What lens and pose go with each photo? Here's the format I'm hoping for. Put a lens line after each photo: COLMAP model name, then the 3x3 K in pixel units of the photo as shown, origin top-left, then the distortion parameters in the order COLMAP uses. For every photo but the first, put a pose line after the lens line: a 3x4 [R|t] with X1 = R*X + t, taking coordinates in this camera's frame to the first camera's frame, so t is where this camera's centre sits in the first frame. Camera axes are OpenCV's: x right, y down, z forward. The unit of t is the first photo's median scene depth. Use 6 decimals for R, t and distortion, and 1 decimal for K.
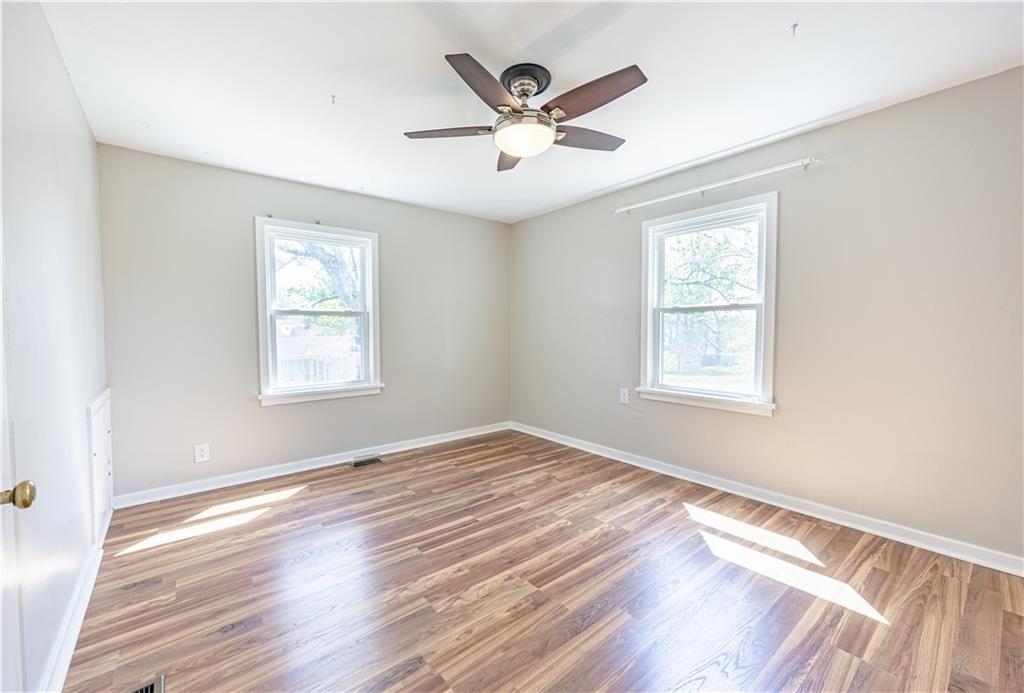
lens RADIAL K [[415.3, 0, 512.0], [0, 415.3, 346.5], [0, 0, 1]] dist [-0.000001, -0.000008]
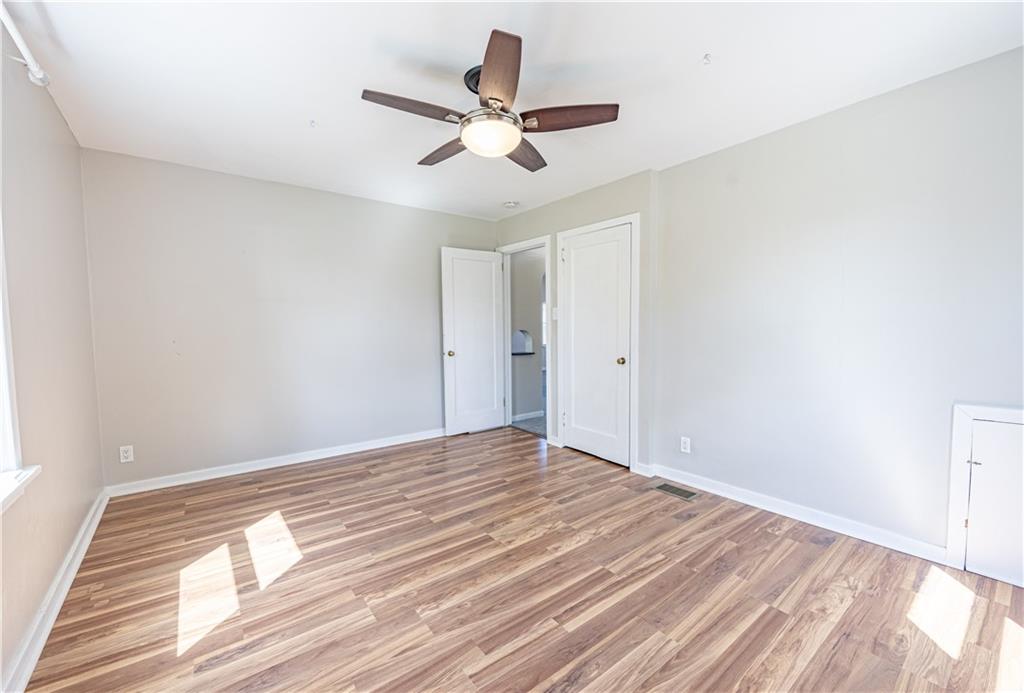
lens RADIAL K [[415.3, 0, 512.0], [0, 415.3, 346.5], [0, 0, 1]] dist [-0.000001, -0.000008]
pose [[-0.999558, 0.008329, 0.028555, -0.043040], [0.010831, 0.996006, 0.088625, -0.077062], [-0.027703, 0.088895, -0.995656, 1.868685]]
